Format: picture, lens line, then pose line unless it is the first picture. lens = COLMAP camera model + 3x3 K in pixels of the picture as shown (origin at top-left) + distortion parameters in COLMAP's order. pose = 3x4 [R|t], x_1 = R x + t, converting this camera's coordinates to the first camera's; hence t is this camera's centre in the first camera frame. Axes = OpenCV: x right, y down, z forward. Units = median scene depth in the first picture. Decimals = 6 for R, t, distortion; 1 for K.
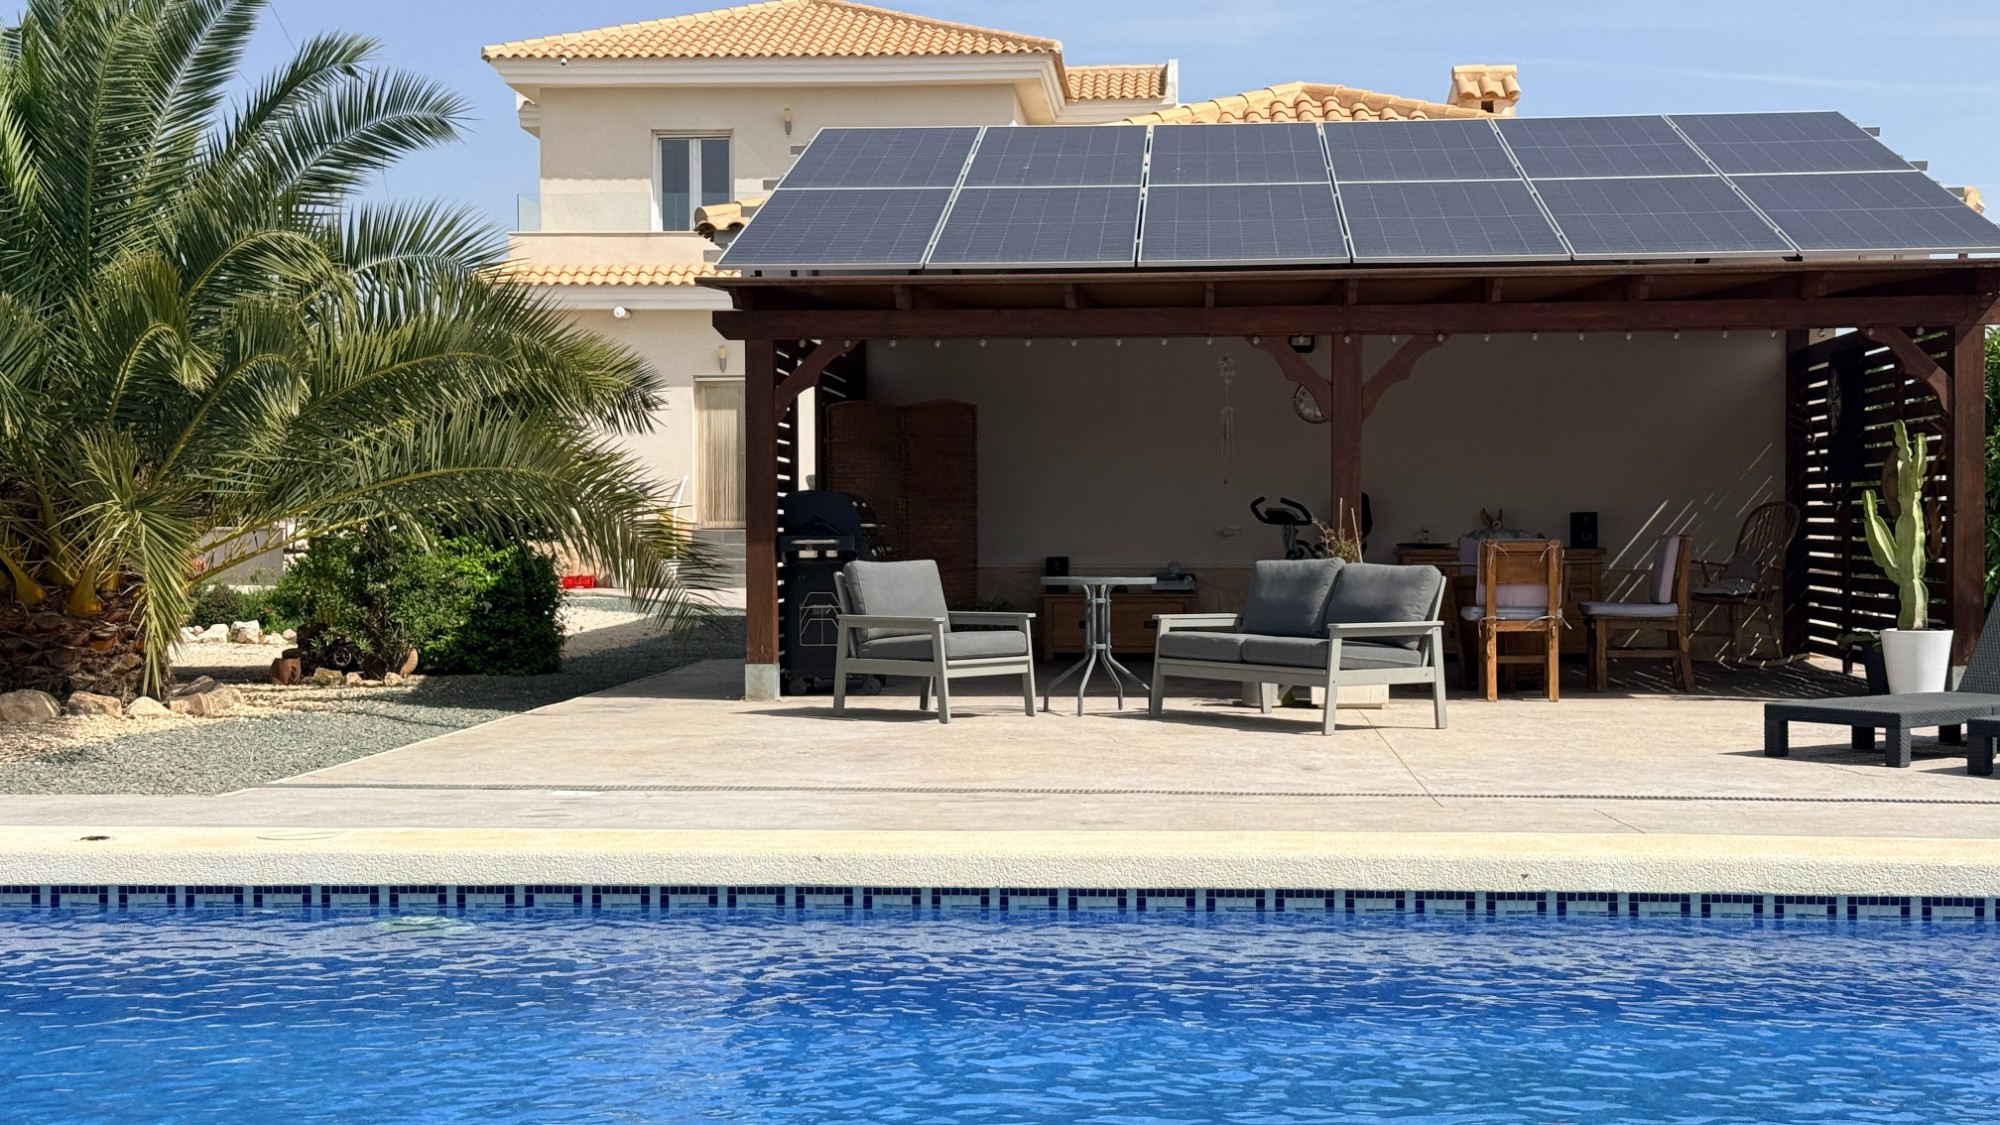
lens RADIAL K [[2822.2, 0, 987.1], [0, 2822.2, 557.5], [0, 0, 1]] dist [0.022462, 0.000000]
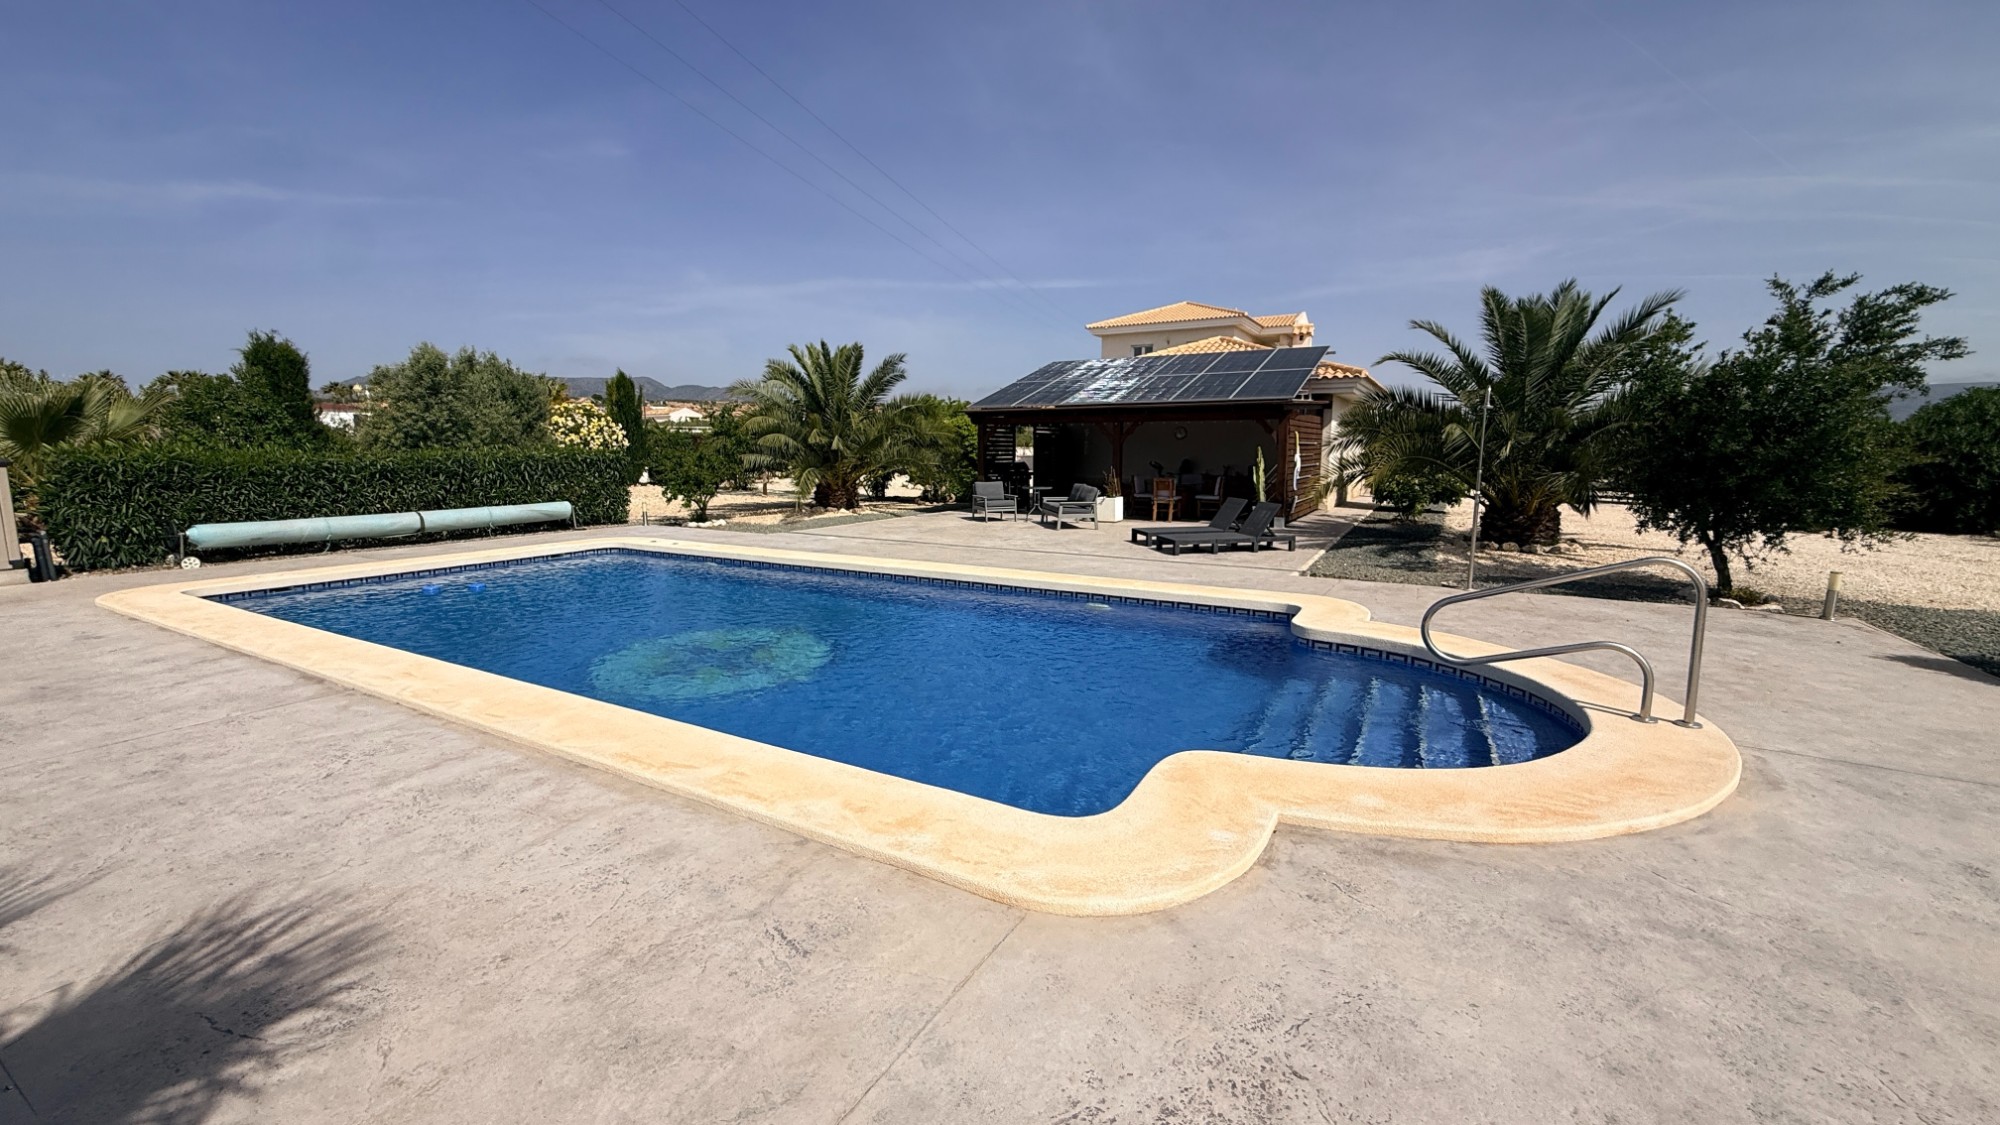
lens RADIAL K [[802.2, 0, 998.0], [0, 802.2, 570.4], [0, 0, 1]] dist [-0.001295, 0.000086]
pose [[0.904520, 0.060084, -0.422178, 0.454185], [0.000528, 0.989865, 0.142008, -0.035409], [0.426432, -0.128672, 0.895321, -0.047046]]
